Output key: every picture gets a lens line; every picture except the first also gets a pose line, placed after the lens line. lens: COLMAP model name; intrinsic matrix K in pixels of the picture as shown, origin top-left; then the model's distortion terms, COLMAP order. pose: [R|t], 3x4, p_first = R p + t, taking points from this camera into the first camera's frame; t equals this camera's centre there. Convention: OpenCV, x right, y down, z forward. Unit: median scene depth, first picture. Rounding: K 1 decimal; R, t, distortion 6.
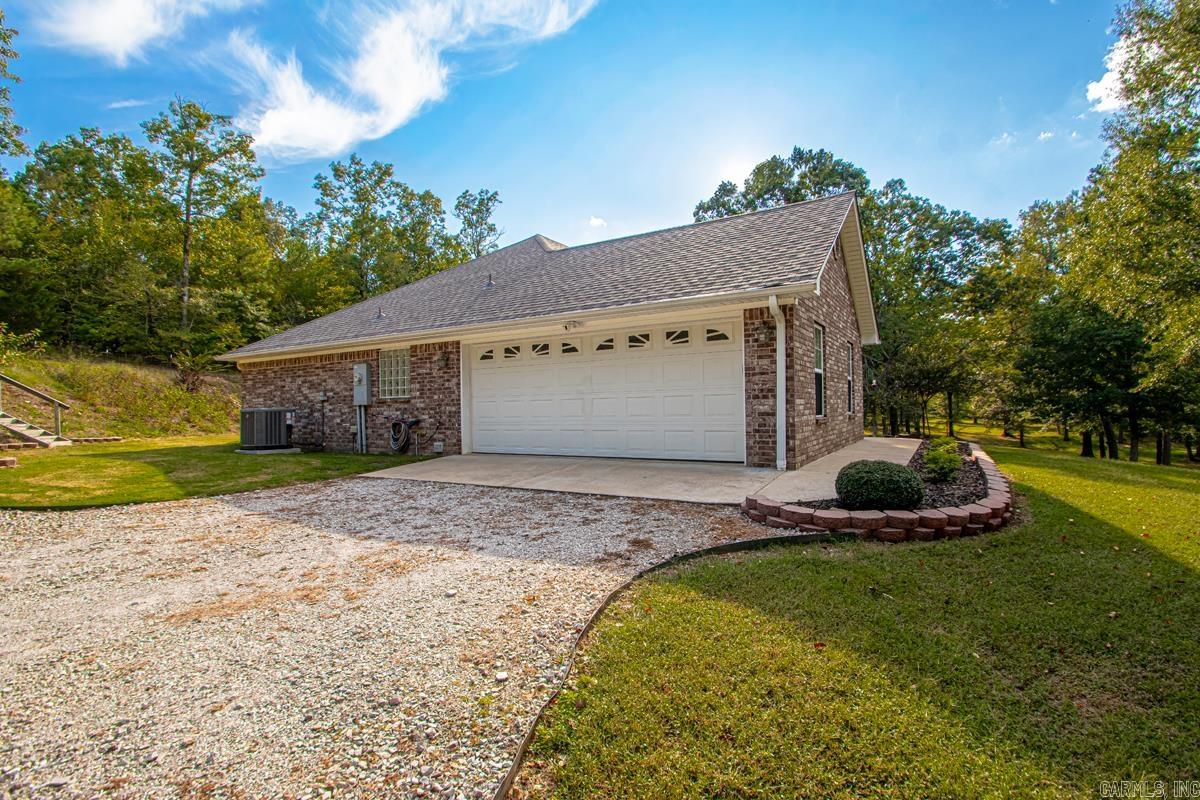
lens RADIAL K [[555.4, 0, 614.2], [0, 555.4, 401.0], [0, 0, 1]] dist [0.019688, -0.021363]
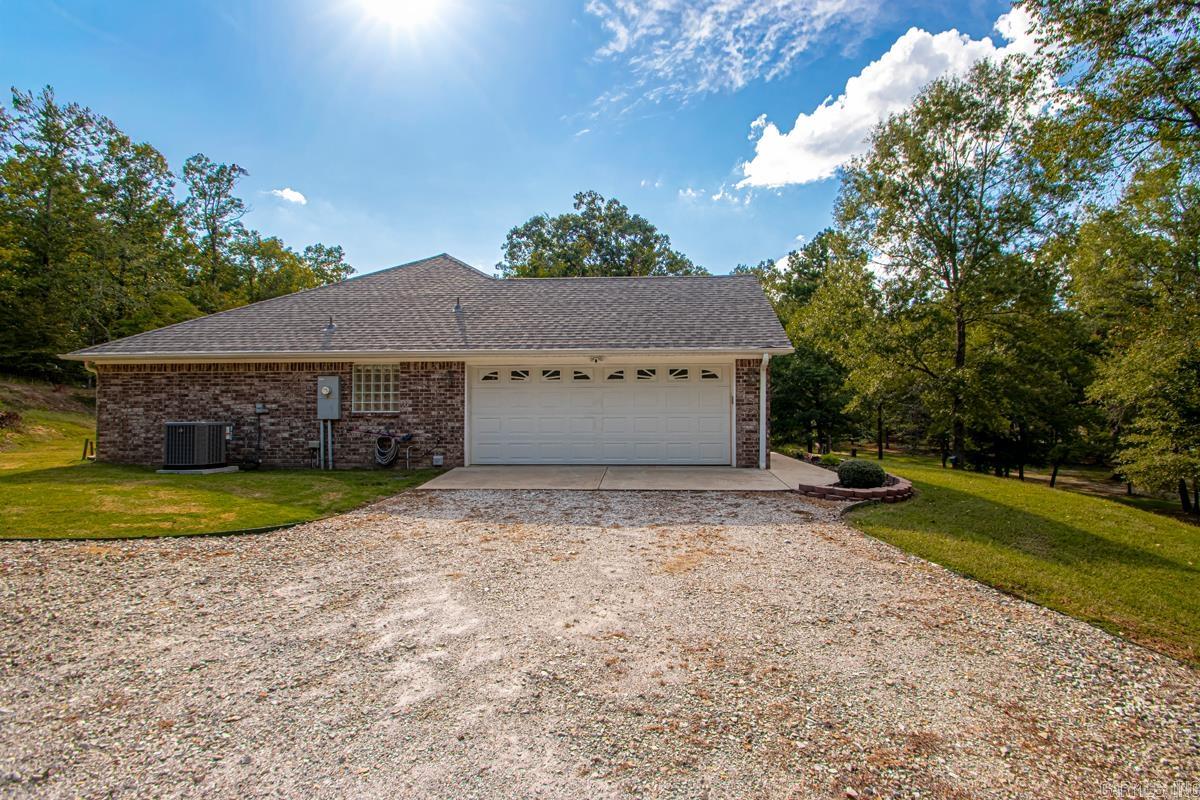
lens RADIAL K [[555.4, 0, 614.2], [0, 555.4, 401.0], [0, 0, 1]] dist [0.019688, -0.021363]
pose [[0.881139, 0.025267, 0.472181, -0.478051], [-0.018077, 0.999641, -0.019758, -0.013970], [-0.472511, 0.008874, 0.881280, -0.082927]]
